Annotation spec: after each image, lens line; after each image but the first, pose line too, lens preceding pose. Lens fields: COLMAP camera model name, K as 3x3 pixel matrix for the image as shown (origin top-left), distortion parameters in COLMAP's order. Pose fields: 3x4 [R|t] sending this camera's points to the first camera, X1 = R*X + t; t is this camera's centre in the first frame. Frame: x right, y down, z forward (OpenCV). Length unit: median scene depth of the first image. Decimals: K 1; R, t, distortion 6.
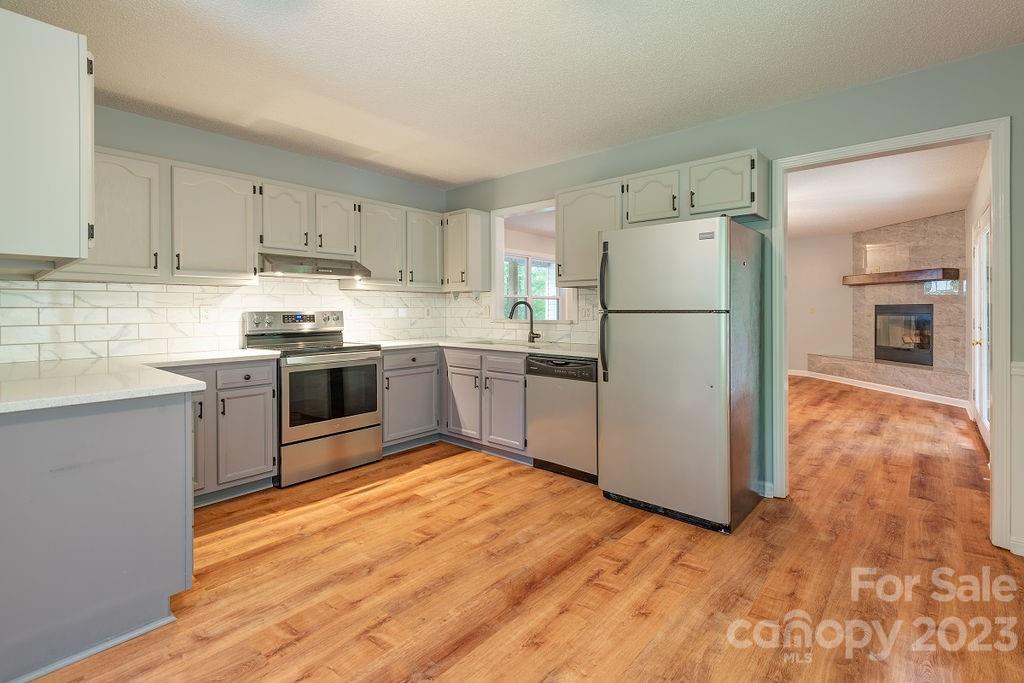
lens RADIAL K [[481.0, 0, 512.5], [0, 481.0, 305.6], [0, 0, 1]] dist [0.016694, -0.007540]
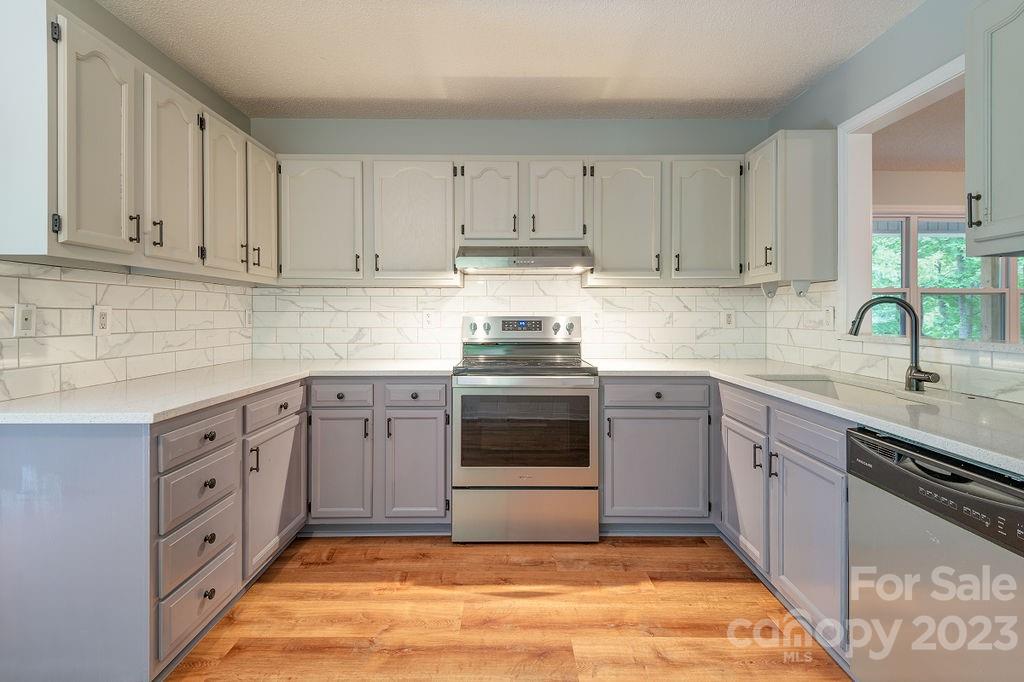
lens RADIAL K [[481.0, 0, 495.5], [0, 481.0, 312.2], [0, 0, 1]] dist [0.016694, -0.007540]
pose [[0.657408, 0.000100, -0.753535, 0.134330], [0.003631, 0.999988, 0.003300, 0.002708], [0.753526, -0.004906, 0.657399, 0.469185]]
